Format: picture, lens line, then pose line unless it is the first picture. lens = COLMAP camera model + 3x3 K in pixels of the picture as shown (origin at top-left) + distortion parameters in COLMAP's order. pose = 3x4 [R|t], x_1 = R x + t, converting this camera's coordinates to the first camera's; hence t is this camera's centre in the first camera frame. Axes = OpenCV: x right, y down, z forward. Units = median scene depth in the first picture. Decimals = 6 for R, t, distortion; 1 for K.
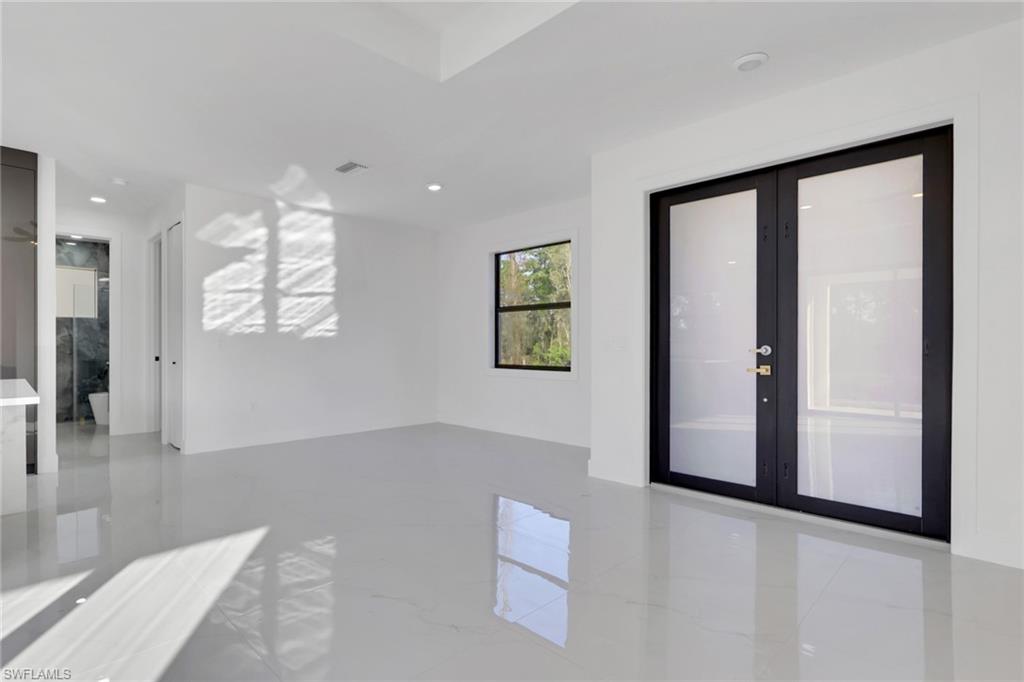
lens RADIAL K [[532.7, 0, 494.4], [0, 532.7, 344.8], [0, 0, 1]] dist [0.044492, 0.000110]
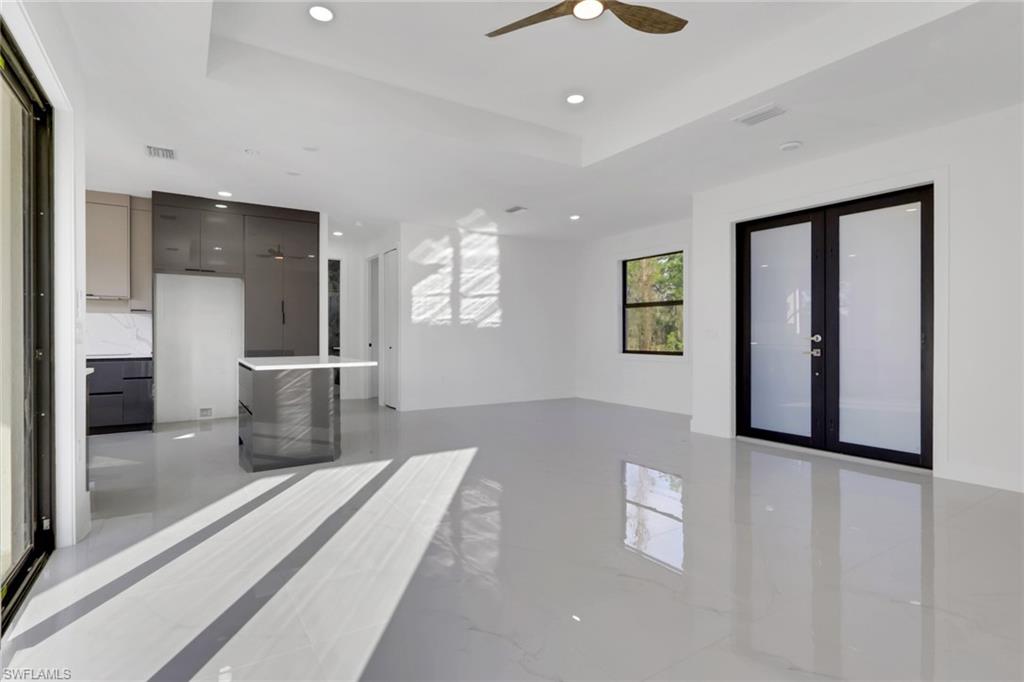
lens RADIAL K [[518.6, 0, 531.1], [0, 518.6, 329.0], [0, 0, 1]] dist [0.004026, 0.000358]
pose [[0.982309, -0.003257, -0.187237, 0.016835], [0.002122, 0.999978, -0.006261, -0.003869], [0.187254, 0.005753, 0.982295, -0.254216]]
